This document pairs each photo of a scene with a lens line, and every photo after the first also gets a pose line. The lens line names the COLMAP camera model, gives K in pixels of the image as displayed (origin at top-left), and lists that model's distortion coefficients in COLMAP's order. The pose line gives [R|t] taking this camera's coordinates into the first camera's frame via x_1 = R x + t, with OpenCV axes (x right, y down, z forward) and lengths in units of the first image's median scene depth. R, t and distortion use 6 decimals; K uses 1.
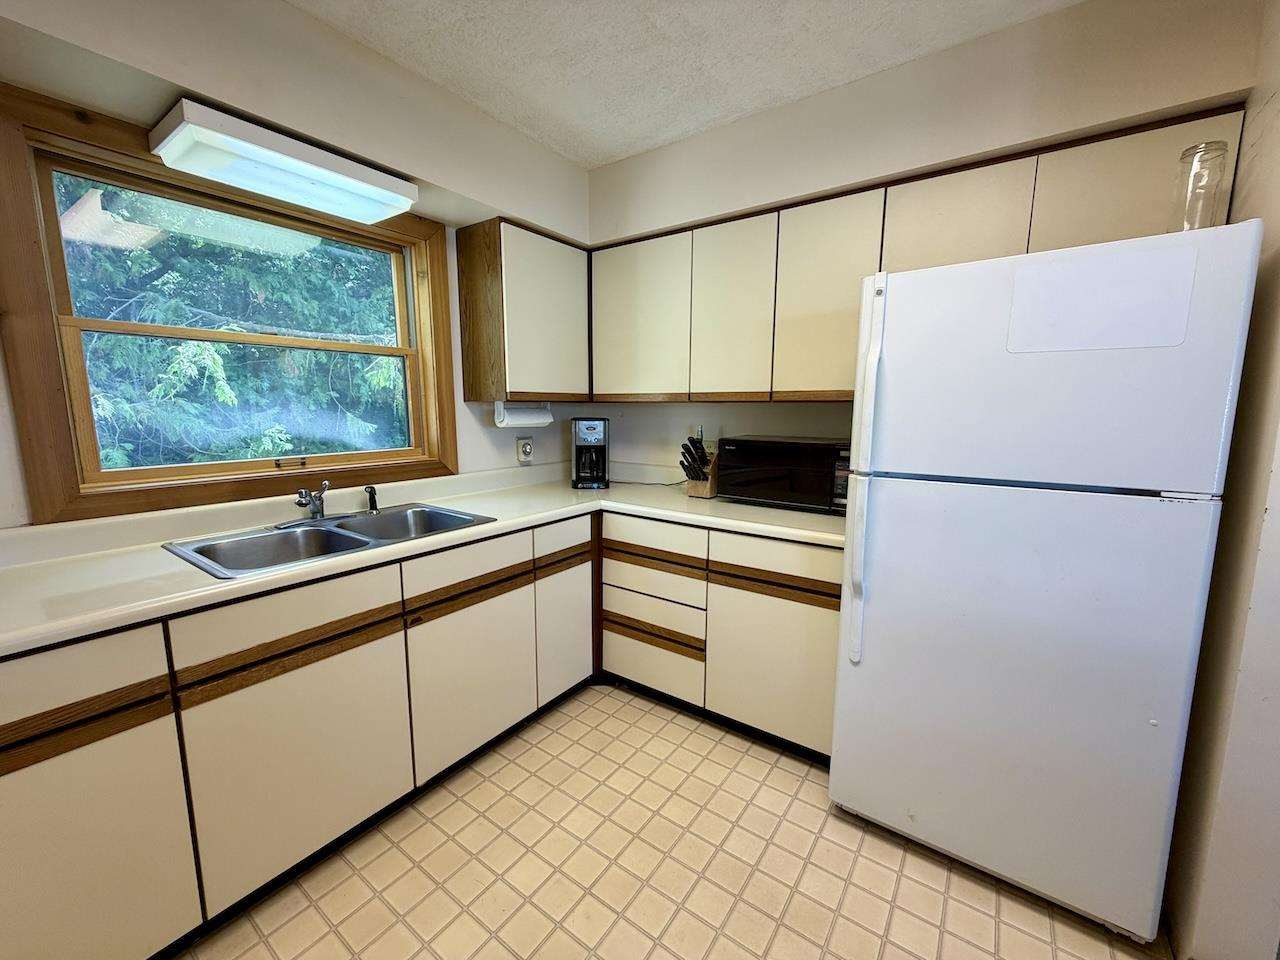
lens RADIAL K [[516.4, 0, 630.8], [0, 516.4, 479.0], [0, 0, 1]] dist [0.001615, -0.002664]
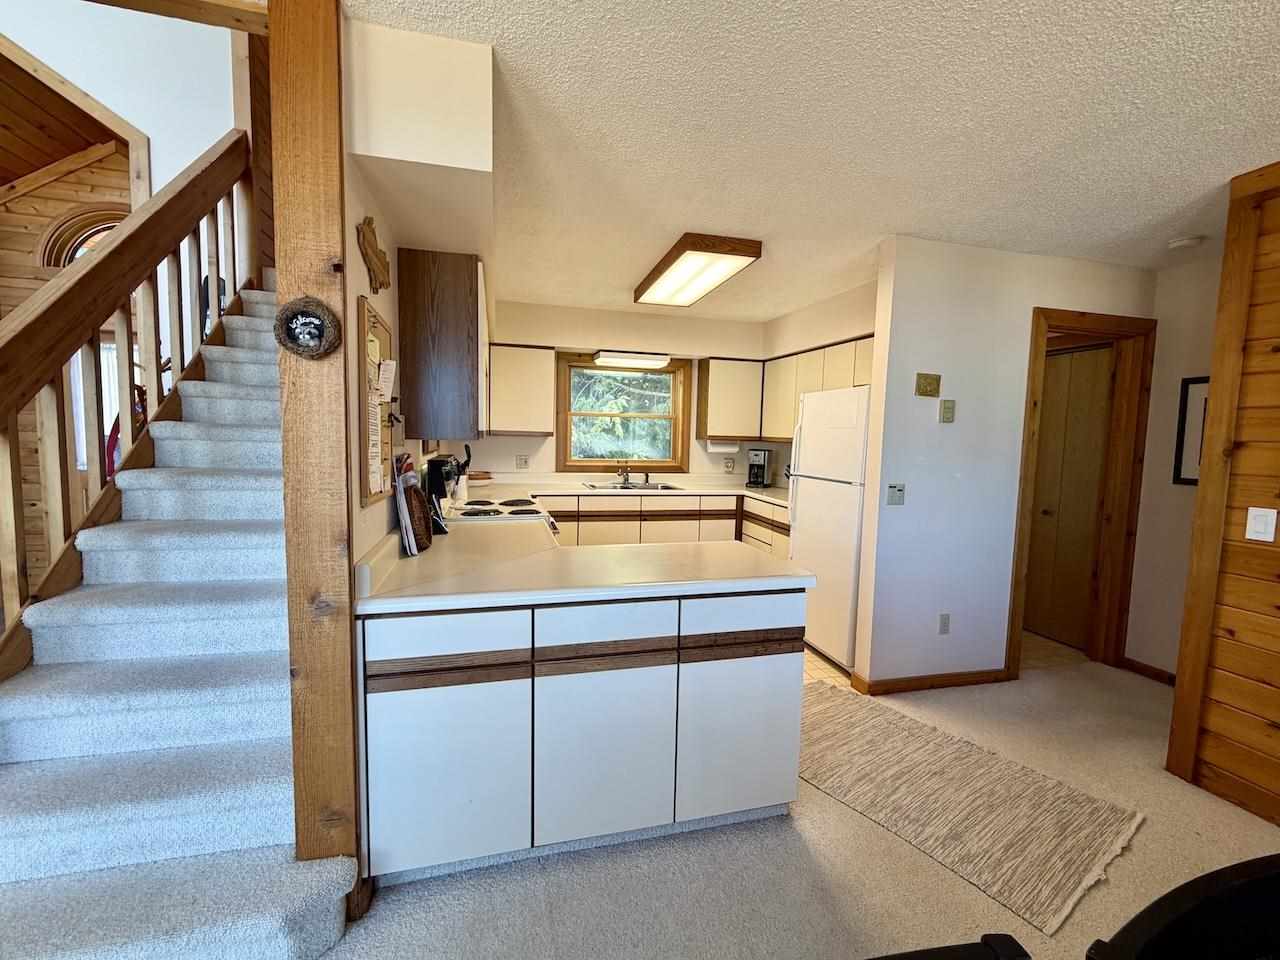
lens RADIAL K [[554.4, 0, 644.2], [0, 554.4, 480.1], [0, 0, 1]] dist [0.000156, 0.000018]
pose [[0.769882, 0.068615, -0.634486, 0.956557], [-0.113312, 0.993104, -0.030095, 0.104749], [0.628046, 0.095064, 0.772348, -0.842968]]
